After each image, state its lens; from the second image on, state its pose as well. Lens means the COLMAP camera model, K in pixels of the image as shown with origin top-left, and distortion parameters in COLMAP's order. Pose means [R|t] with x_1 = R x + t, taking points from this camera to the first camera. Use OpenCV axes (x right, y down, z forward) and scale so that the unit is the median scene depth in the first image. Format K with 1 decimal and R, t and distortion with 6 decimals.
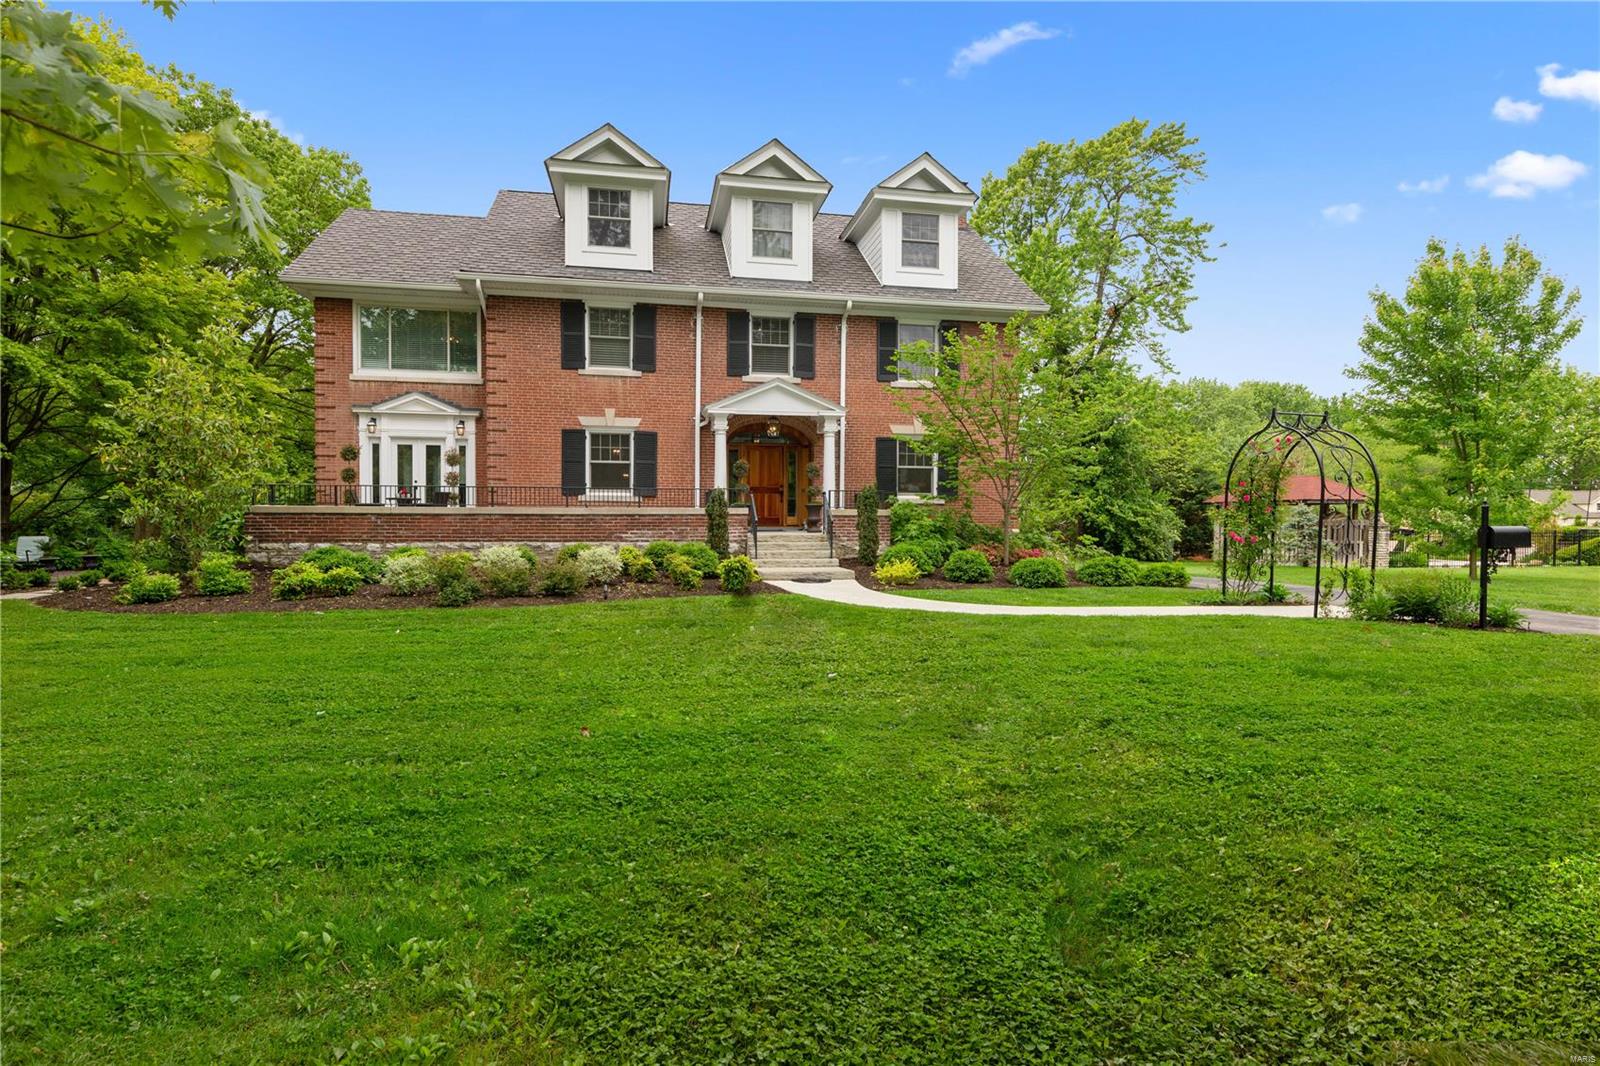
lens RADIAL K [[831.9, 0, 803.1], [0, 831.9, 530.1], [0, 0, 1]] dist [0.000374, 0.000006]
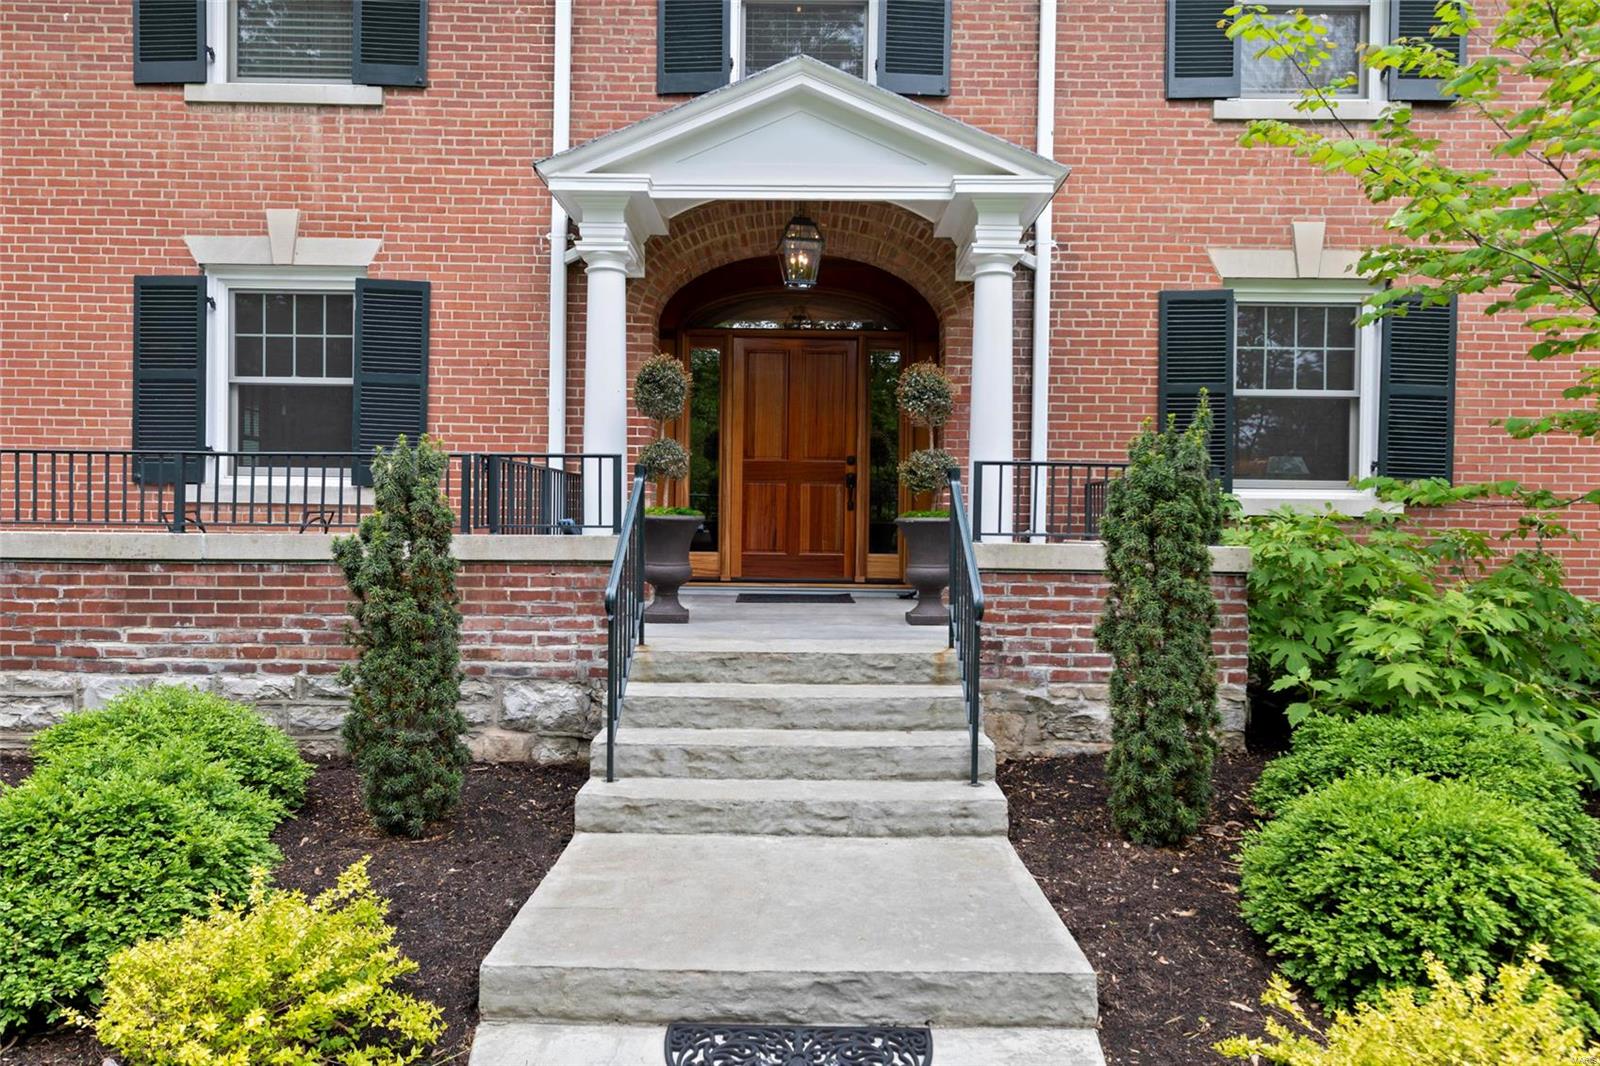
lens RADIAL K [[1064.3, 0, 792.7], [0, 1064.3, 540.3], [0, 0, 1]] dist [-0.024304, -0.000691]
pose [[0.984015, 0.012426, -0.177651, 0.029317], [-0.012958, 0.999914, -0.001835, -0.022721], [0.177613, 0.004108, 0.984092, 0.638621]]
